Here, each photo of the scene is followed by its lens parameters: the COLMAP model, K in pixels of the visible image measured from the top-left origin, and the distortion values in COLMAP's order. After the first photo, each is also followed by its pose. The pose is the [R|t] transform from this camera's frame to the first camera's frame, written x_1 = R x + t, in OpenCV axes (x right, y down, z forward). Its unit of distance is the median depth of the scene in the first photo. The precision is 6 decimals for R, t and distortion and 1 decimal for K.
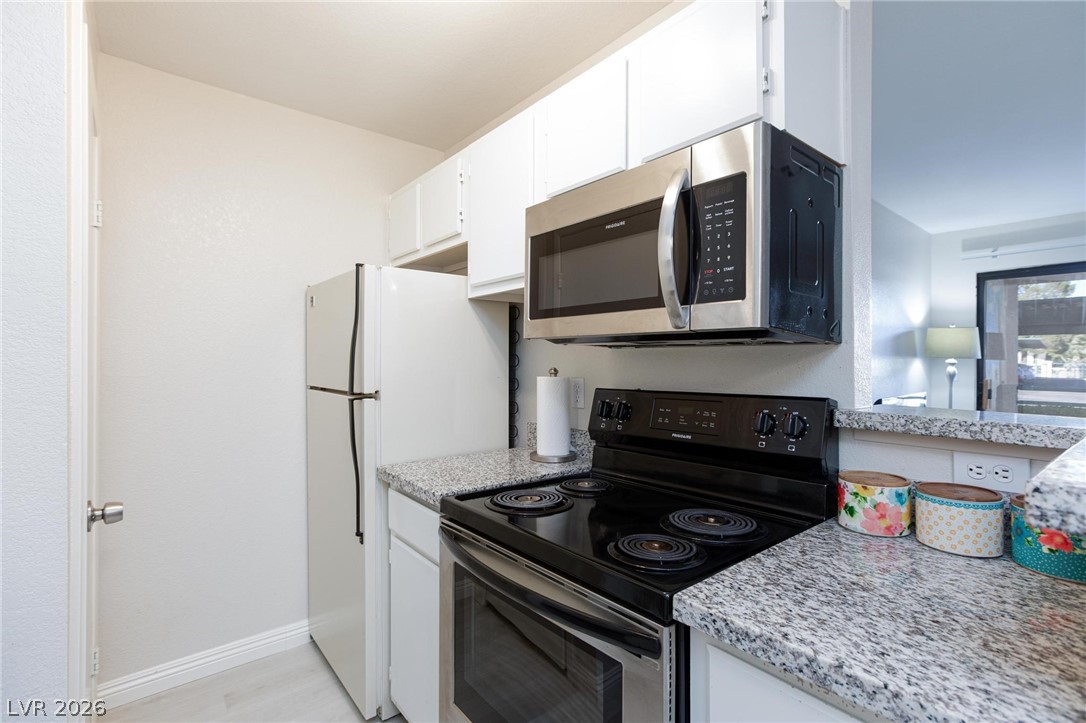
lens RADIAL K [[505.7, 0, 543.0], [0, 505.7, 361.5], [0, 0, 1]] dist [-0.003268, -0.000436]
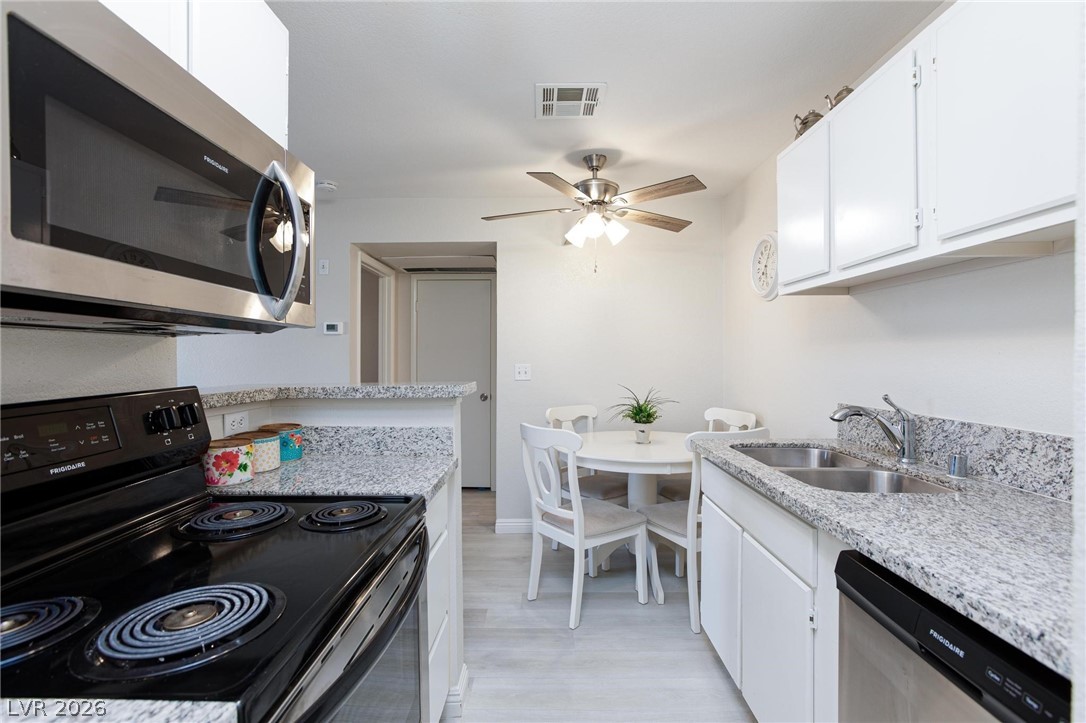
lens RADIAL K [[505.7, 0, 543.0], [0, 505.7, 361.5], [0, 0, 1]] dist [-0.003268, -0.000436]
pose [[-0.768160, -0.008409, 0.640202, -0.810678], [-0.001665, 0.999937, 0.011136, 0.005282], [-0.640255, 0.007488, -0.768126, 1.489445]]
